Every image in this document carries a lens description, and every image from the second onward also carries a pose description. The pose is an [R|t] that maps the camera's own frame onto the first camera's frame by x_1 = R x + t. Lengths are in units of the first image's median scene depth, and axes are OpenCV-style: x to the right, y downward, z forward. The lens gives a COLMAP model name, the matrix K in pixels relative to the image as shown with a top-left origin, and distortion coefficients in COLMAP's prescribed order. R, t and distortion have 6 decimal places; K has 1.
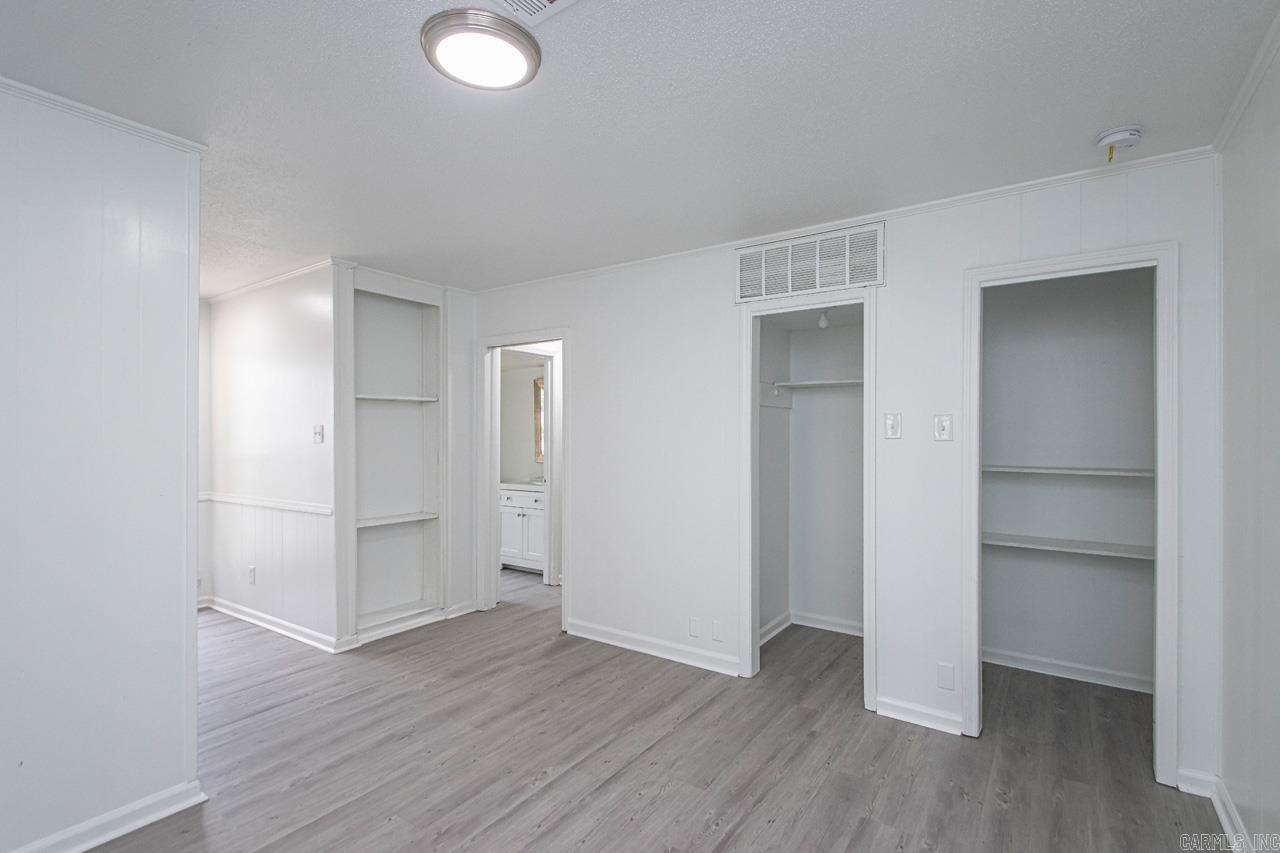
lens RADIAL K [[589.4, 0, 640.0], [0, 589.4, 426.5], [0, 0, 1]] dist [0.021227, -0.015211]
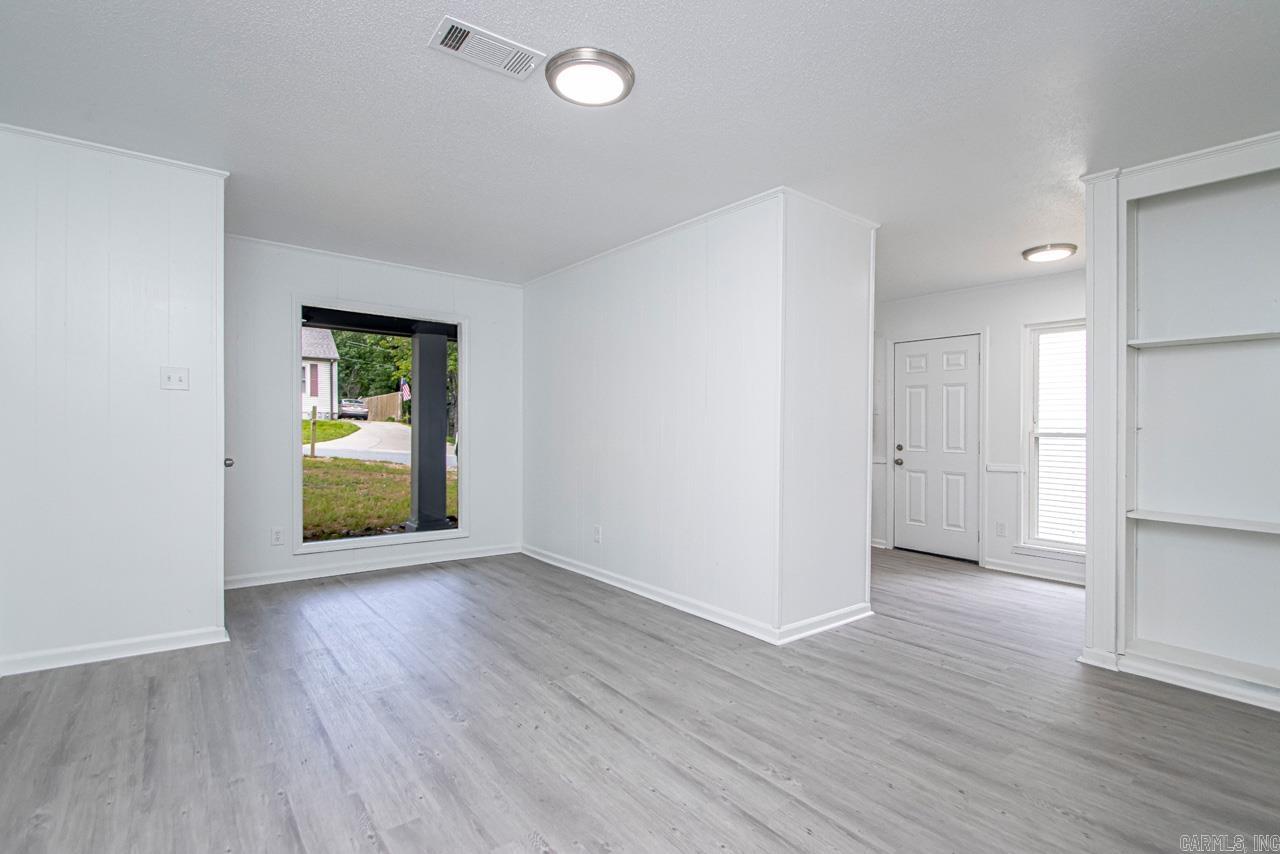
lens RADIAL K [[623.8, 0, 694.7], [0, 623.8, 431.9], [0, 0, 1]] dist [0.012117, -0.019197]
pose [[-0.258922, 0.002194, -0.965896, 0.541600], [-0.005747, 0.999976, 0.003812, 0.078849], [0.965881, 0.006538, -0.258903, 0.841251]]
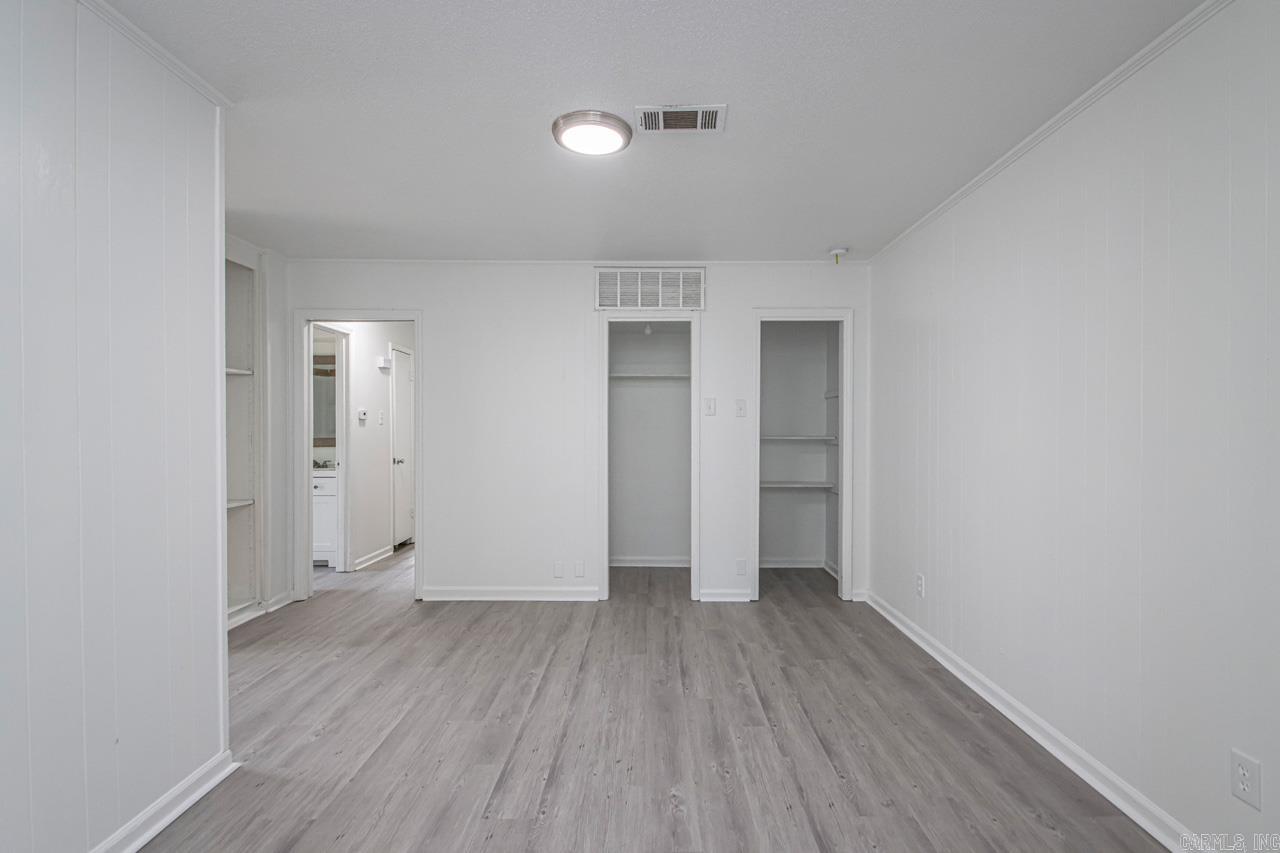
lens RADIAL K [[592.5, 0, 658.6], [0, 592.5, 428.7], [0, 0, 1]] dist [0.011588, -0.015992]
pose [[0.822055, -0.001787, 0.569405, -0.505393], [-0.006475, 0.999901, 0.012486, 0.034472], [-0.569371, -0.013951, 0.821962, -0.144072]]
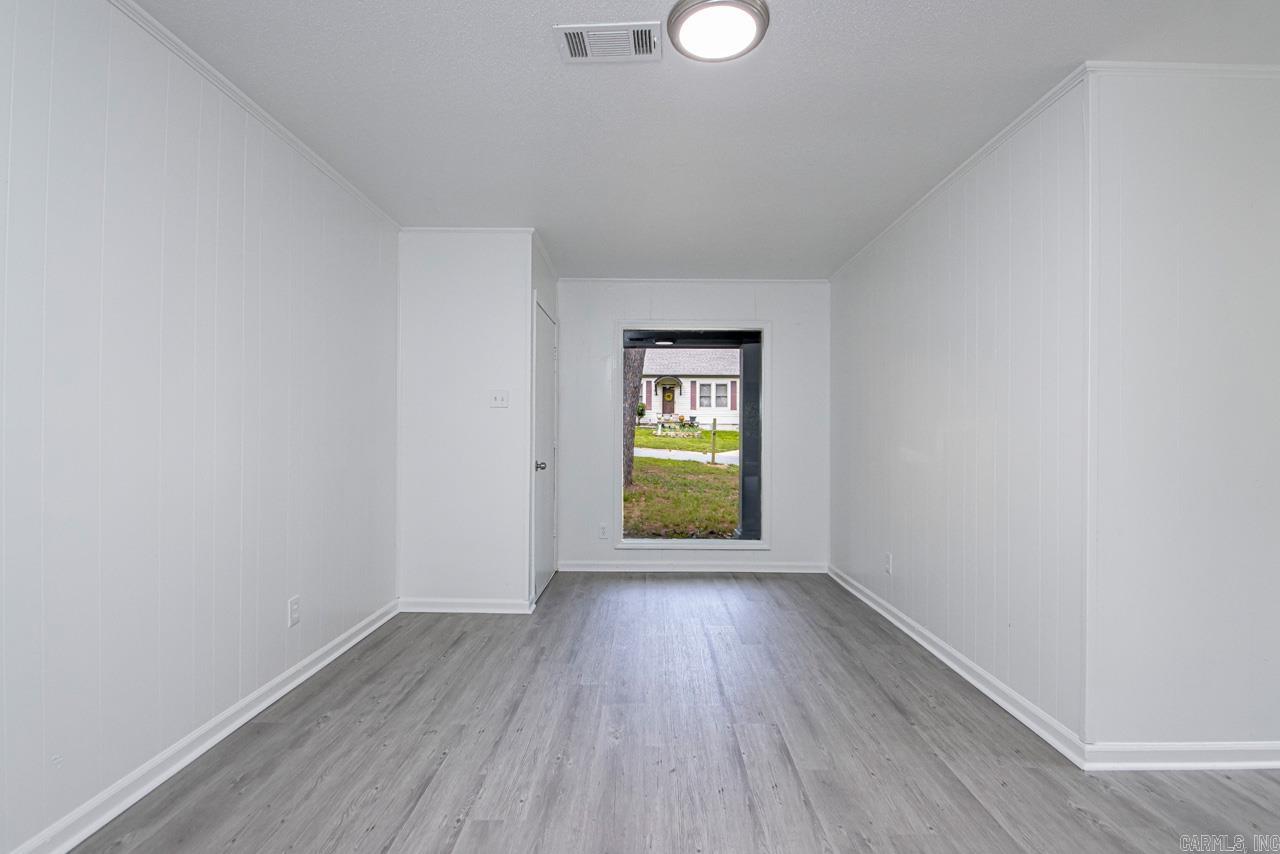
lens RADIAL K [[643.4, 0, 640.0], [0, 643.4, 427.0], [0, 0, 1]] dist [0.001269, -0.010522]
pose [[-0.836425, -0.008354, -0.548018, 0.272446], [0.000867, 0.999862, -0.016565, 0.081999], [0.548081, -0.014330, -0.836303, 1.028381]]
